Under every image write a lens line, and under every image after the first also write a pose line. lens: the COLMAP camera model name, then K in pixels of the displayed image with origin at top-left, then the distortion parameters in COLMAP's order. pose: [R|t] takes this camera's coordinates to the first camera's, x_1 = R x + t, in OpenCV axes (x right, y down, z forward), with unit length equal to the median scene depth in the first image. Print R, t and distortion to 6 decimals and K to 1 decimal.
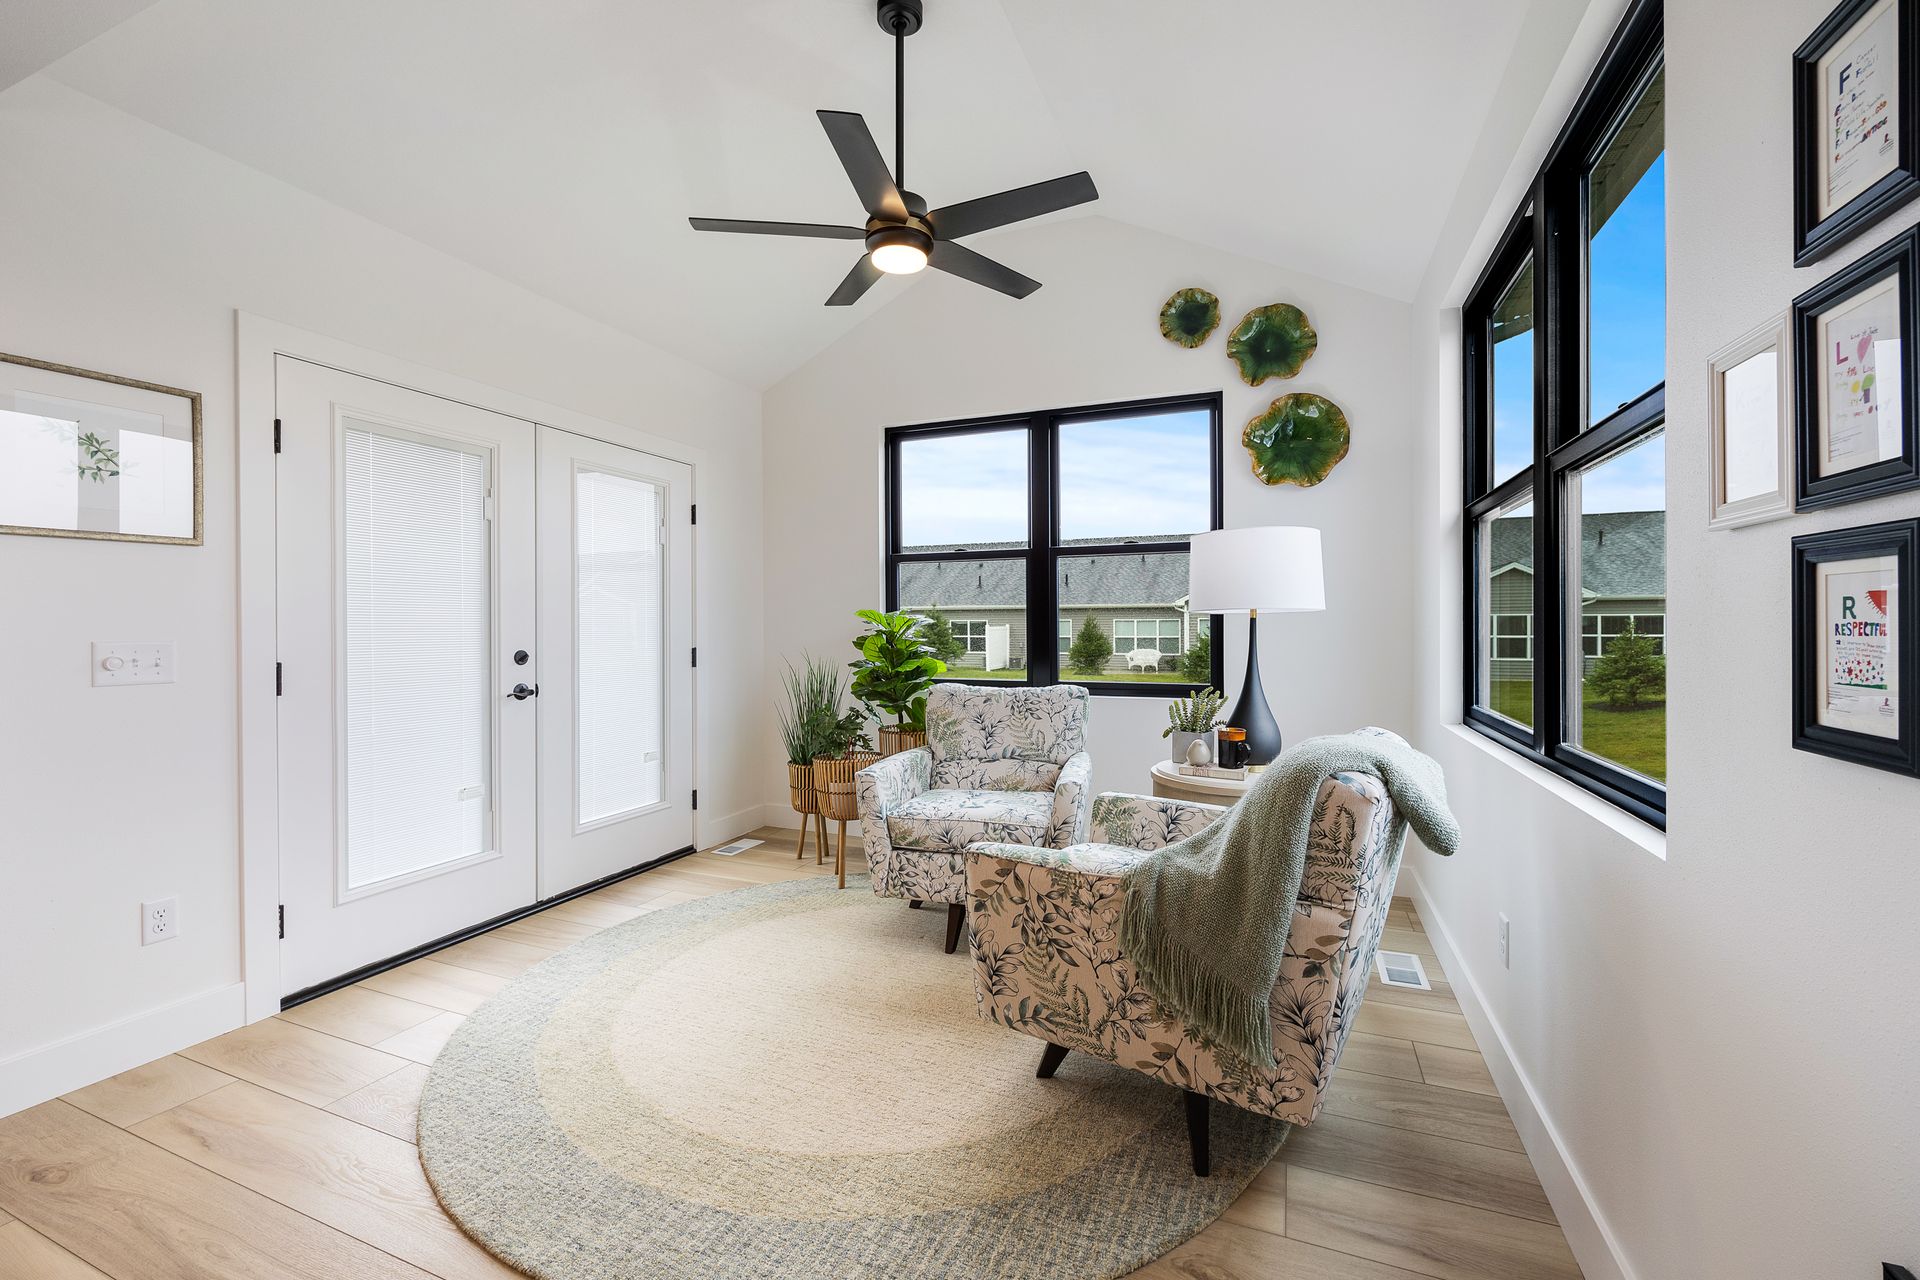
lens RADIAL K [[791.7, 0, 960.0], [0, 791.7, 633.7], [0, 0, 1]] dist [0.003181, 0.000459]
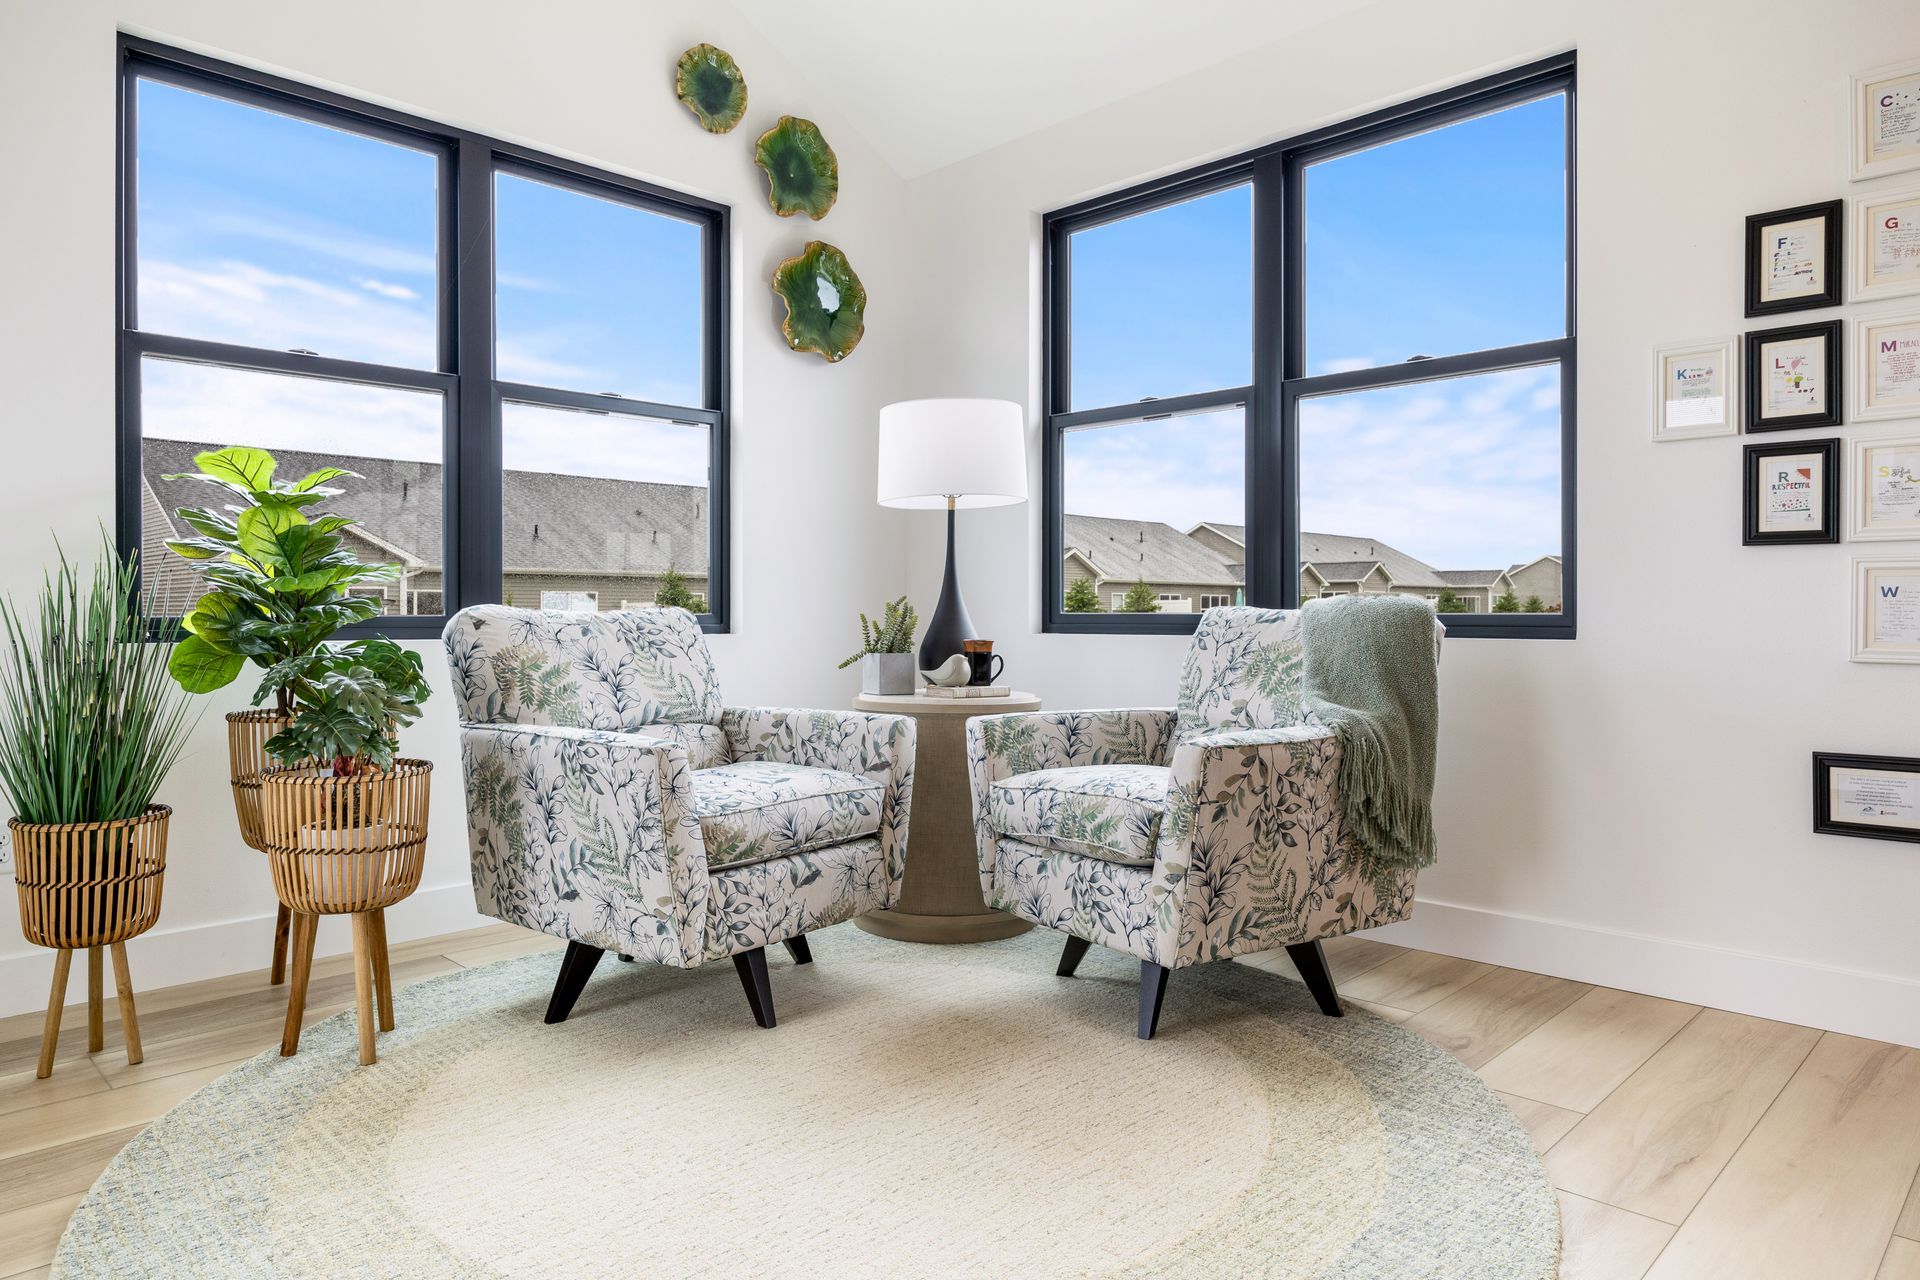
lens RADIAL K [[1220.0, 0, 956.5], [0, 1220.0, 625.1], [0, 0, 1]] dist [0.004949, 0.001776]
pose [[0.369503, -0.005195, 0.929215, -0.824097], [0.010236, 0.999946, 0.001520, 0.098975], [-0.929173, 0.008949, 0.369536, 0.527050]]
